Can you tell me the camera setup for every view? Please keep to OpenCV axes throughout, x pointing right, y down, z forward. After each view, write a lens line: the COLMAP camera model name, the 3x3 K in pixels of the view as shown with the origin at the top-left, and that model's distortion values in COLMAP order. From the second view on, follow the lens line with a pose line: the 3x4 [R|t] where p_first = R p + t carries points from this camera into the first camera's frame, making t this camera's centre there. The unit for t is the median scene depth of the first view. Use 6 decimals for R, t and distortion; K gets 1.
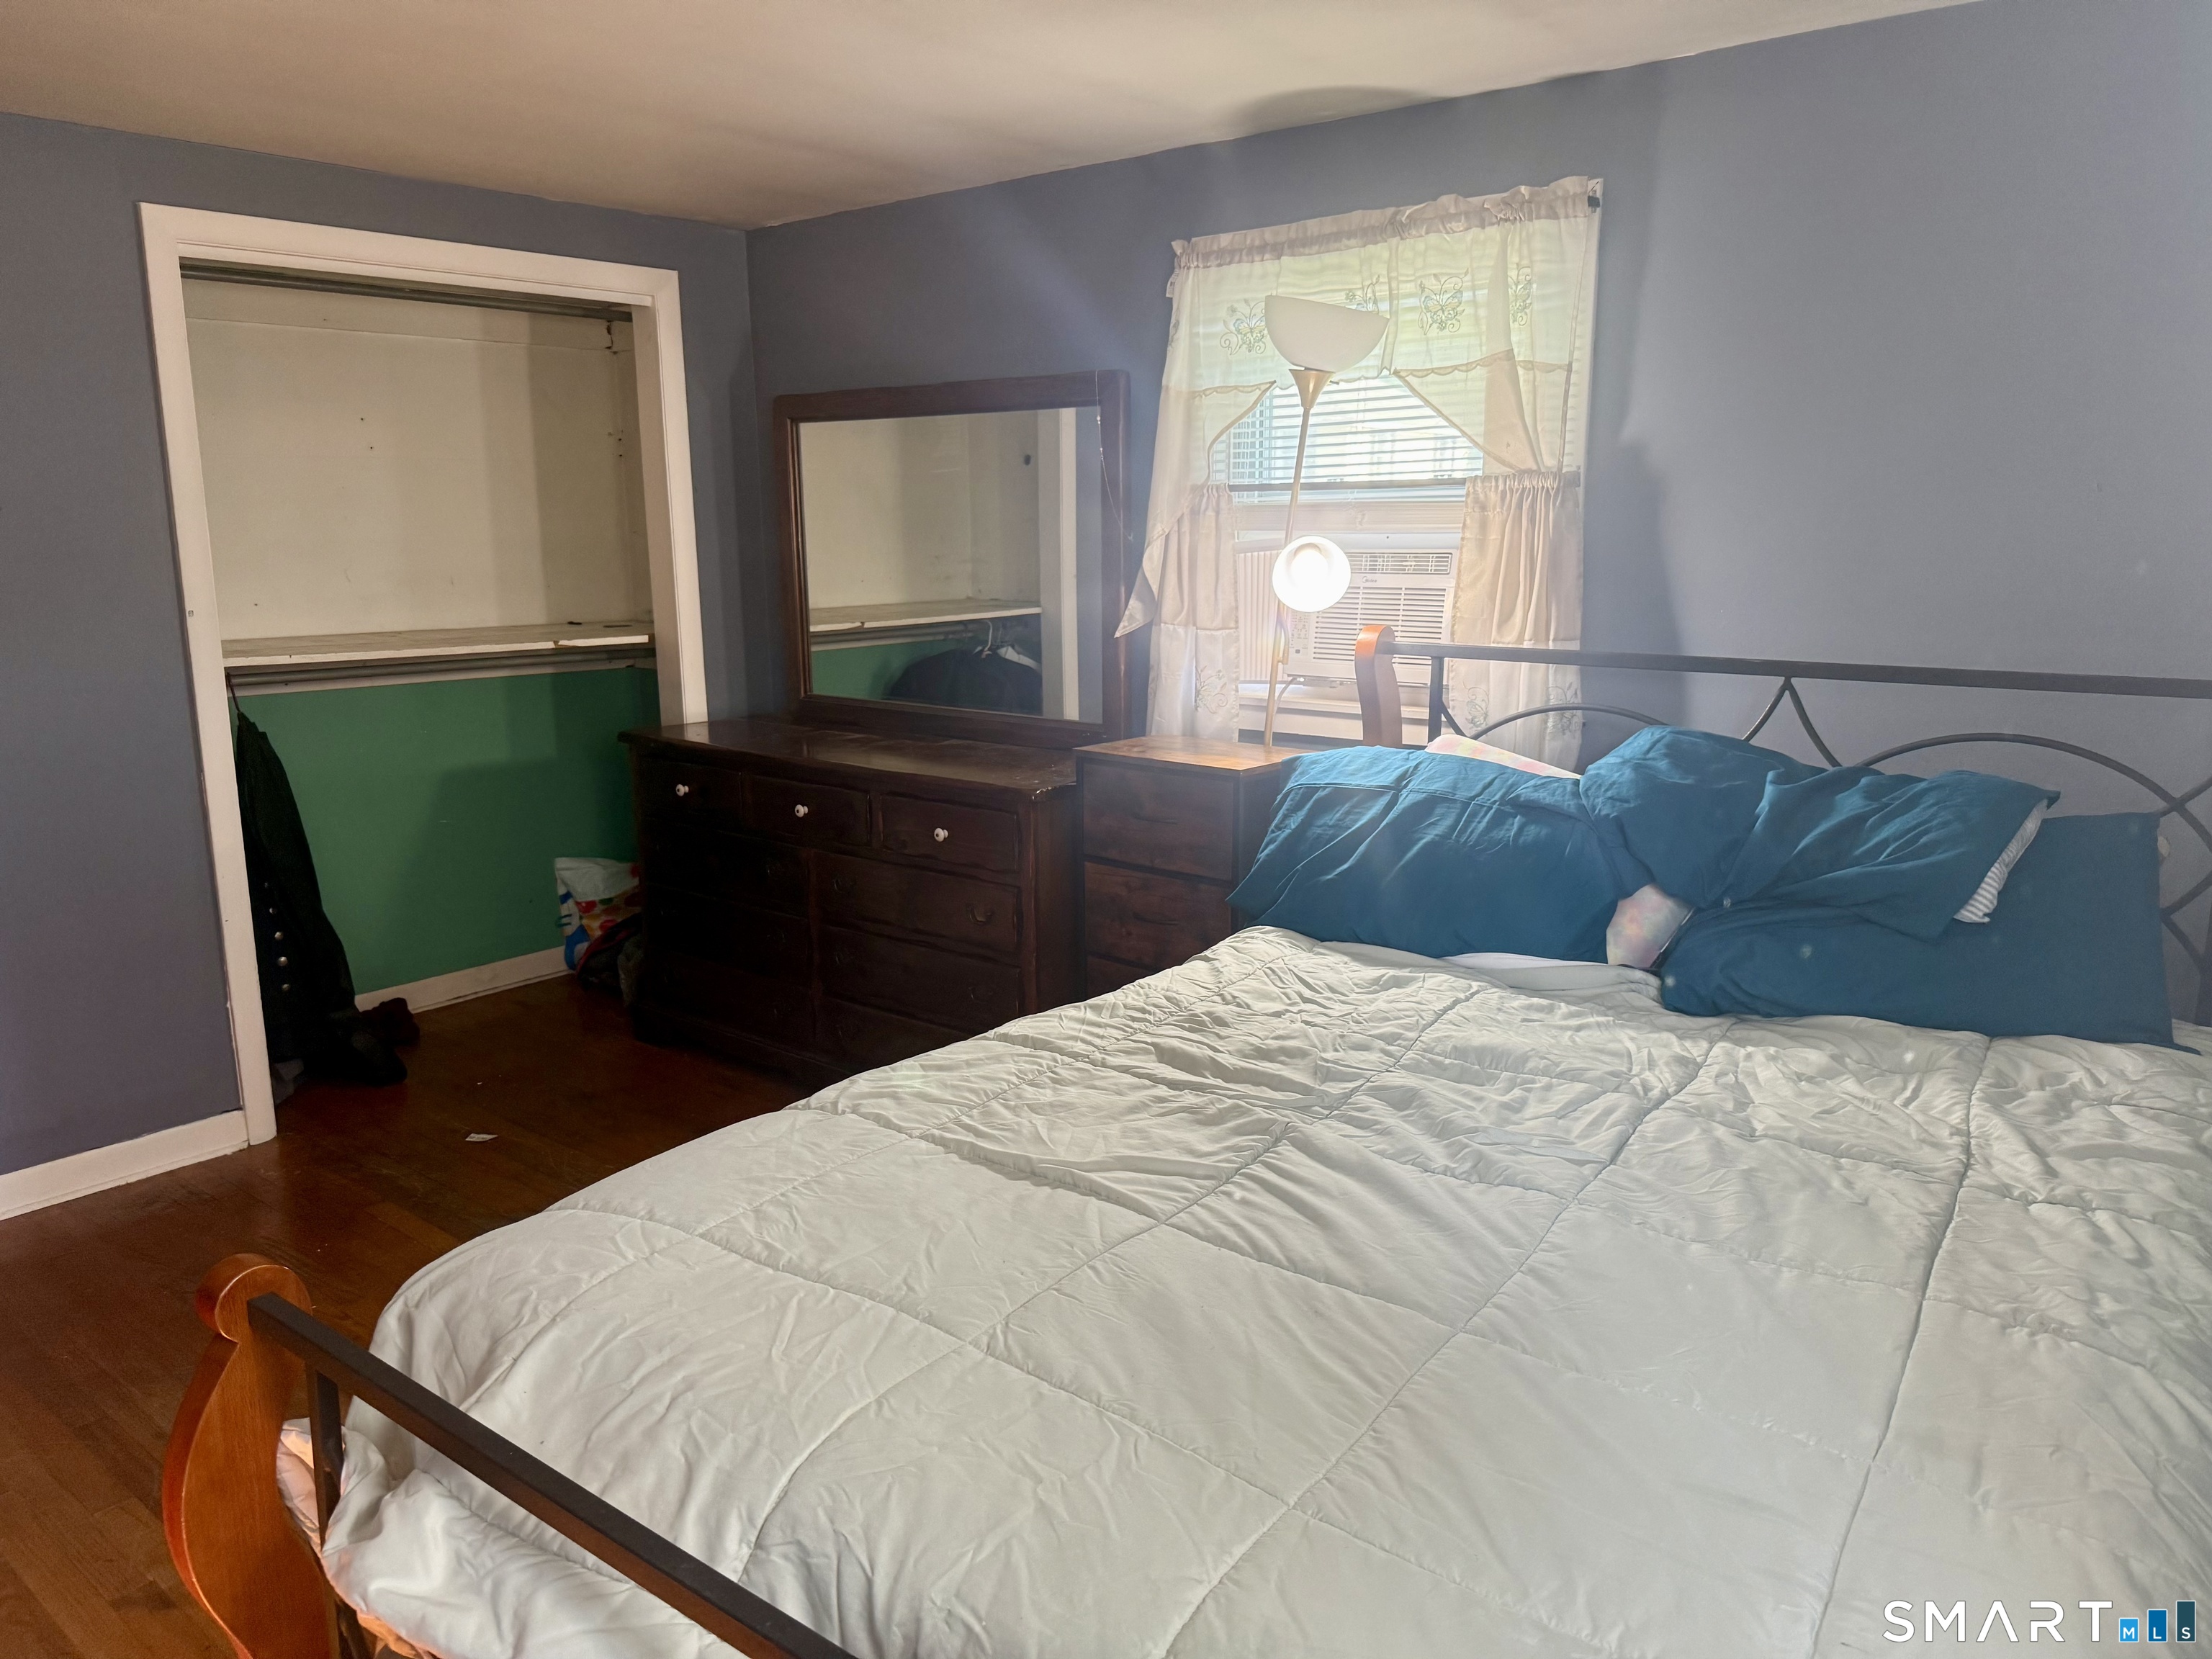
lens RADIAL K [[1520.5, 0, 1106.0], [0, 1520.5, 829.5], [0, 0, 1]] dist [0.152936, -0.337536]
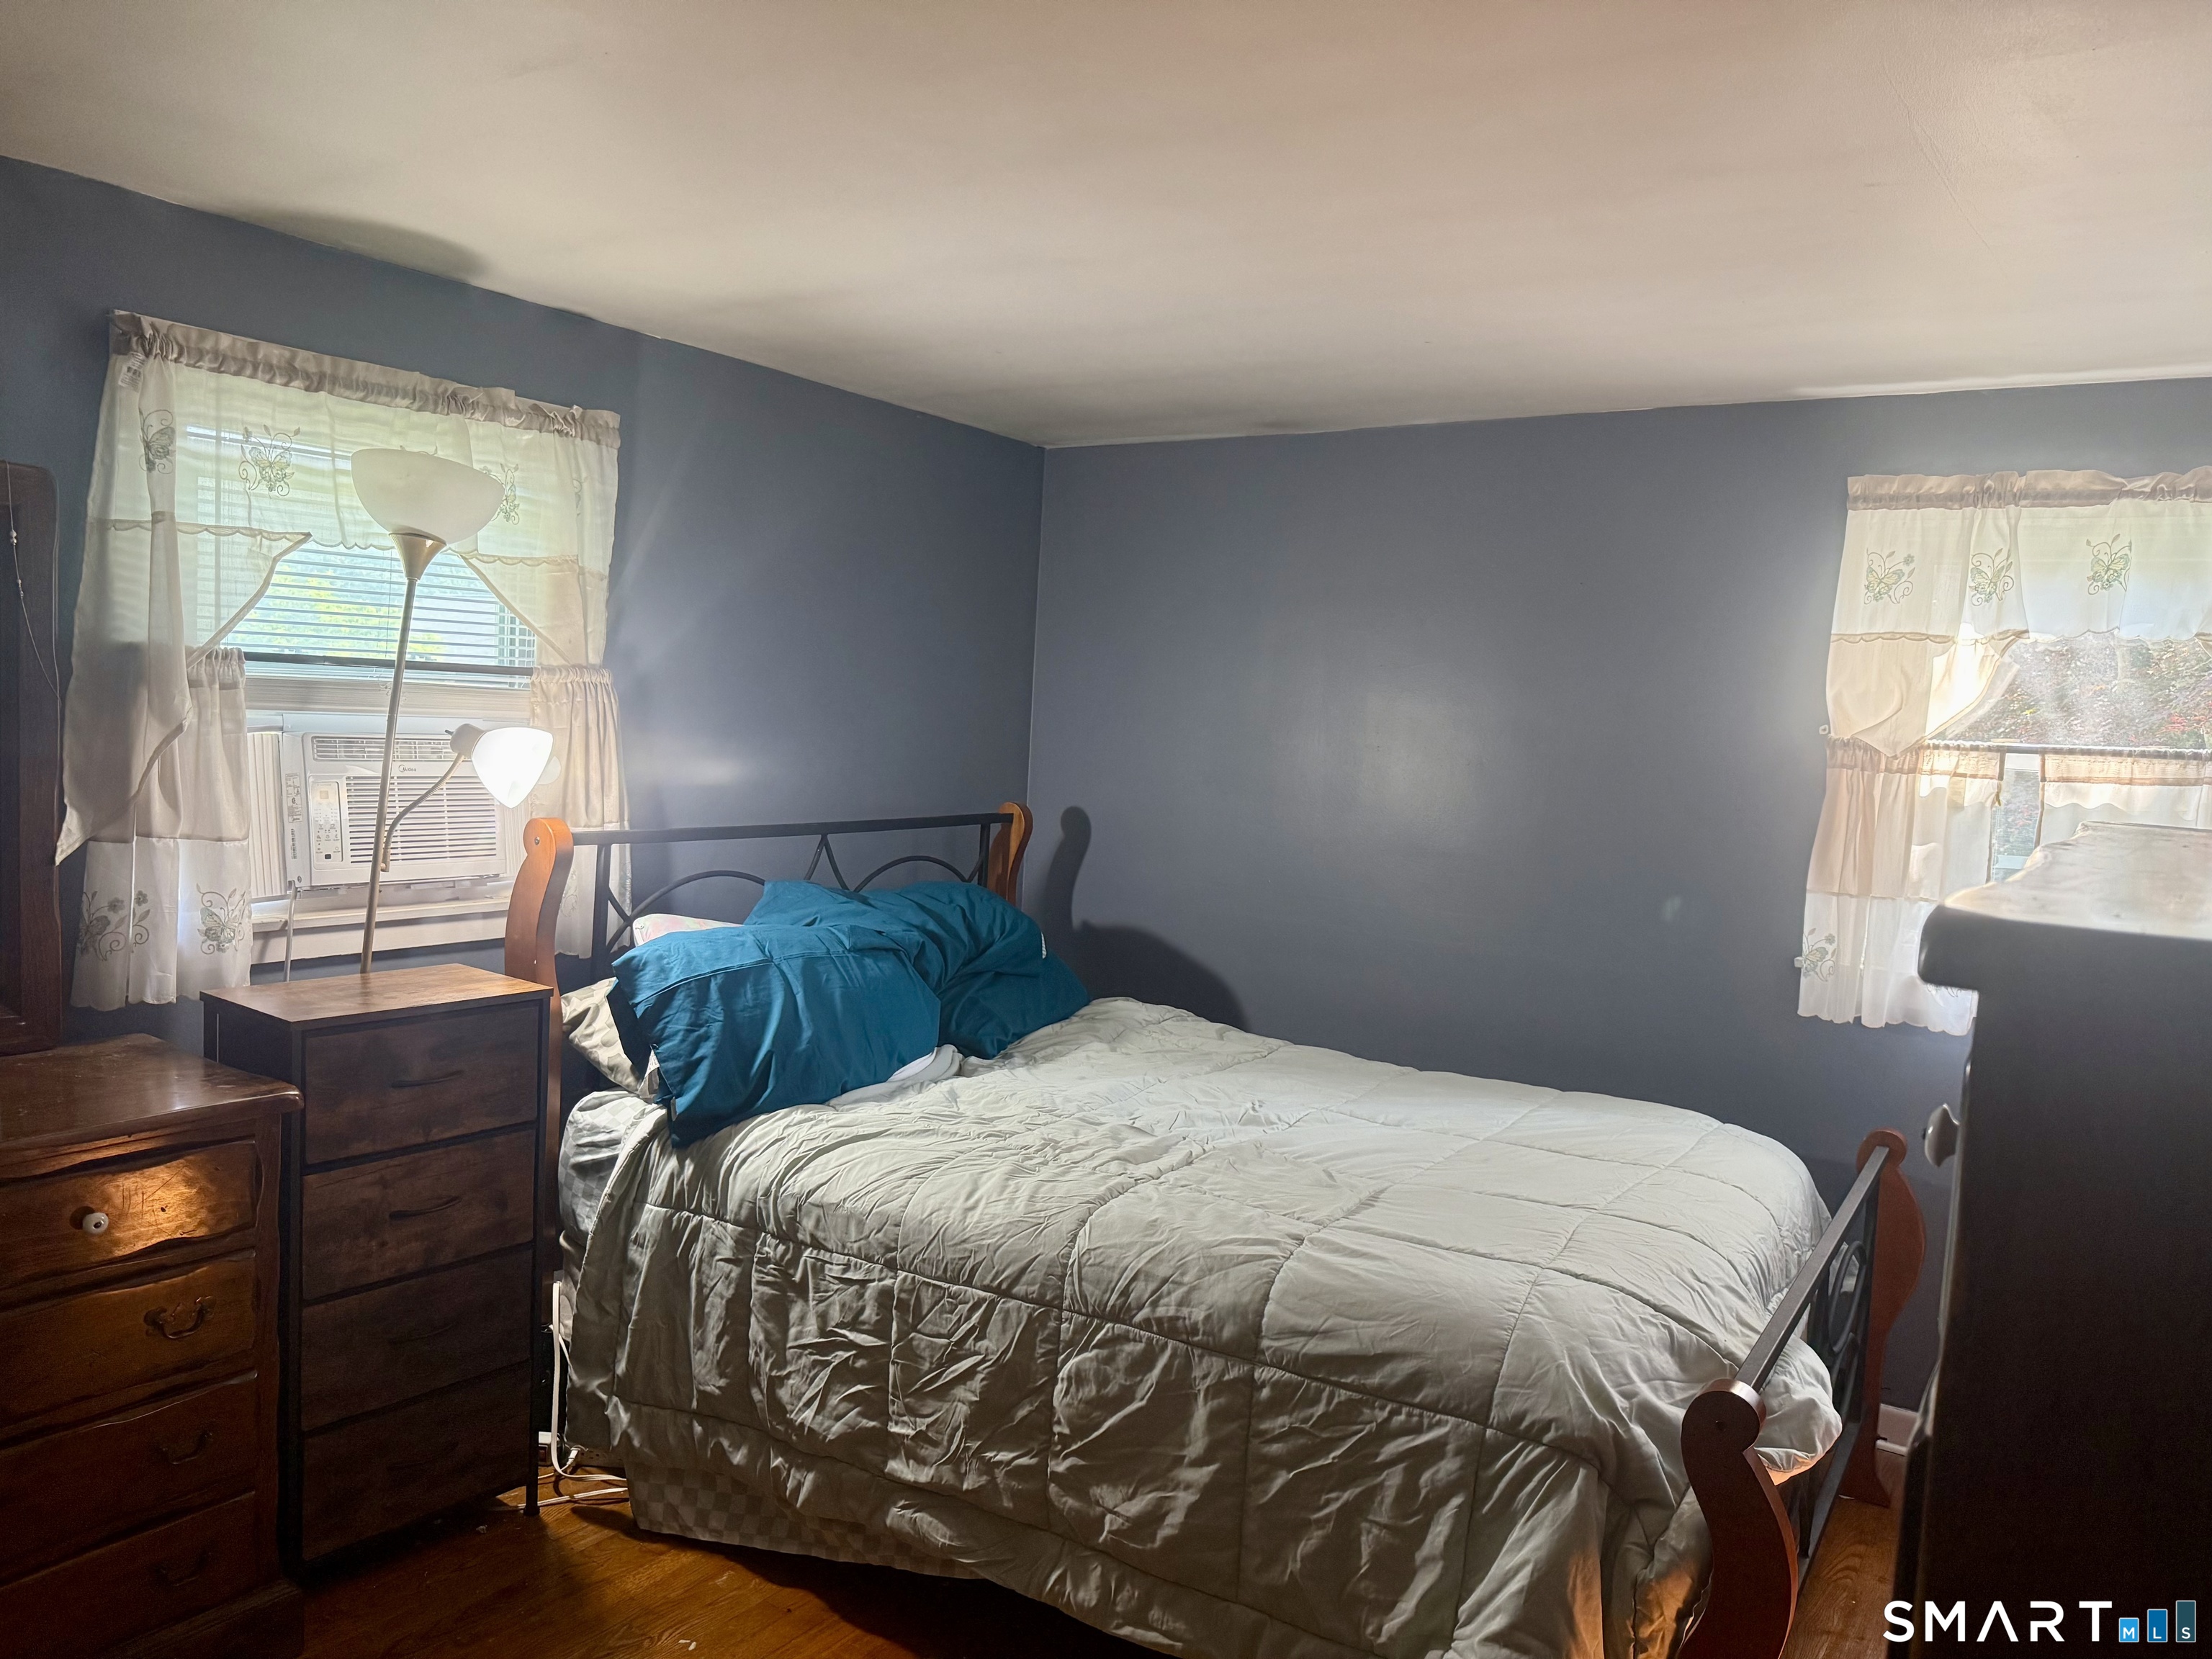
lens RADIAL K [[1520.5, 0, 1106.0], [0, 1520.5, 829.5], [0, 0, 1]] dist [0.152936, -0.337536]
pose [[-0.063932, -0.055166, 0.996428, -0.772419], [0.168523, 0.983535, 0.065265, -0.124674], [-0.983622, 0.172093, -0.053583, 0.686938]]
